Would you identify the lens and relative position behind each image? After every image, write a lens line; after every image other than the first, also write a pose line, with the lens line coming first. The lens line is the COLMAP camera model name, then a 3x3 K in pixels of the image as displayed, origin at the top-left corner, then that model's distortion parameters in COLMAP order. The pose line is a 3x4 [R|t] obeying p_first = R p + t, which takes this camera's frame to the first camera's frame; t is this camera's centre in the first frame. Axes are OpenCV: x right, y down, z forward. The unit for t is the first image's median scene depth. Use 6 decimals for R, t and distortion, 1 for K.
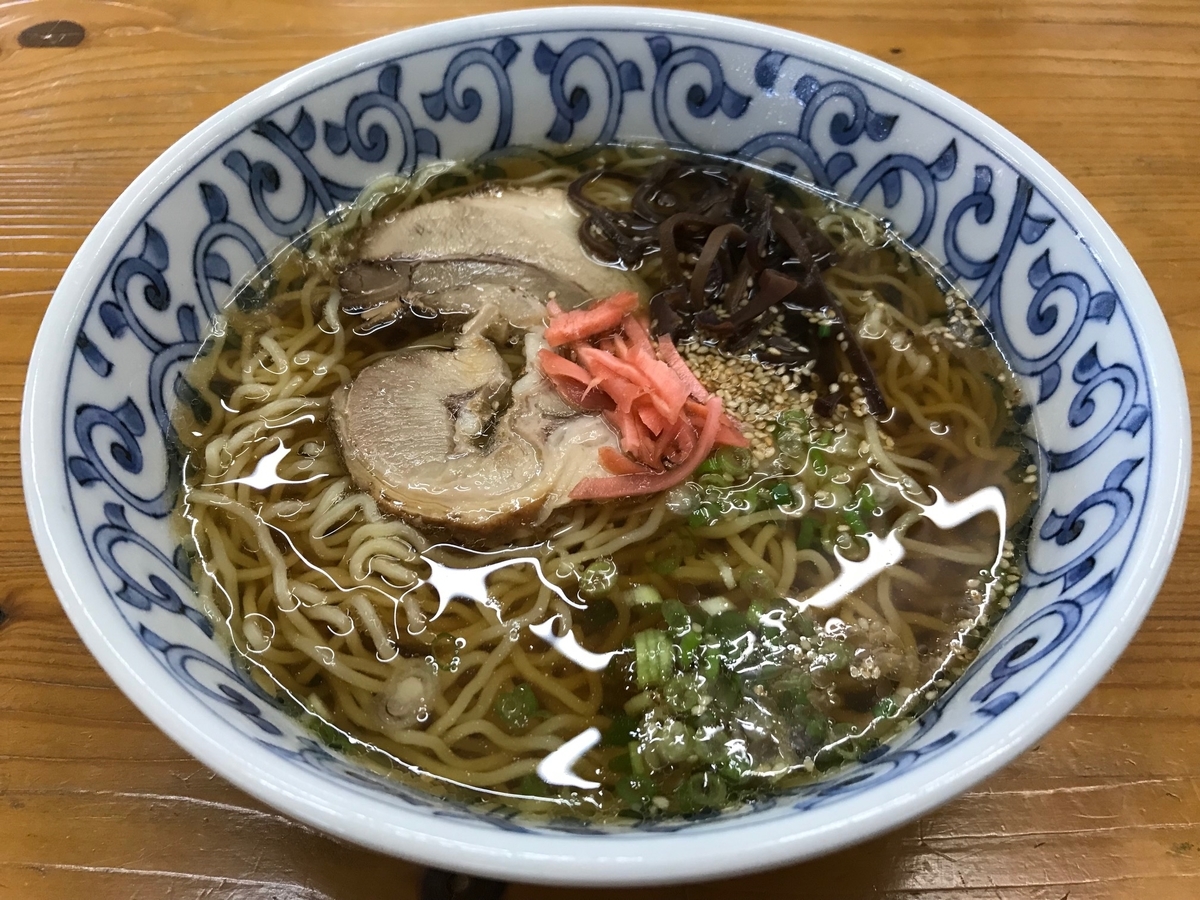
lens RADIAL K [[981.3, 0, 601.4], [0, 981.3, 450.8], [0, 0, 1]] dist [0.010565, 0.002531]
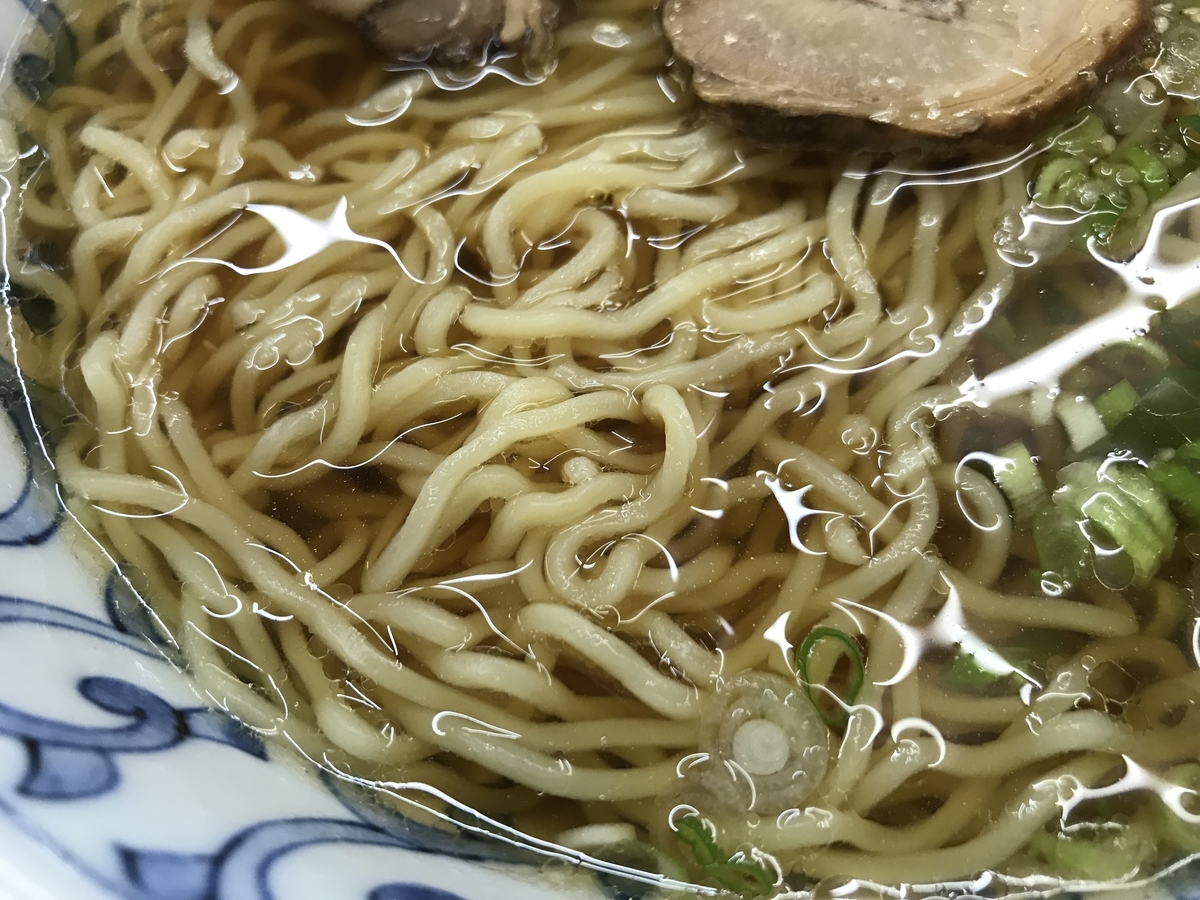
lens RADIAL K [[981.3, 0, 598.2], [0, 981.3, 450.0], [0, 0, 1]] dist [0.010565, 0.002531]
pose [[0.952895, -0.283835, 0.106909, -0.255759], [0.255225, 0.940824, 0.222958, -0.002401], [-0.163866, -0.185170, 0.968948, 0.557025]]
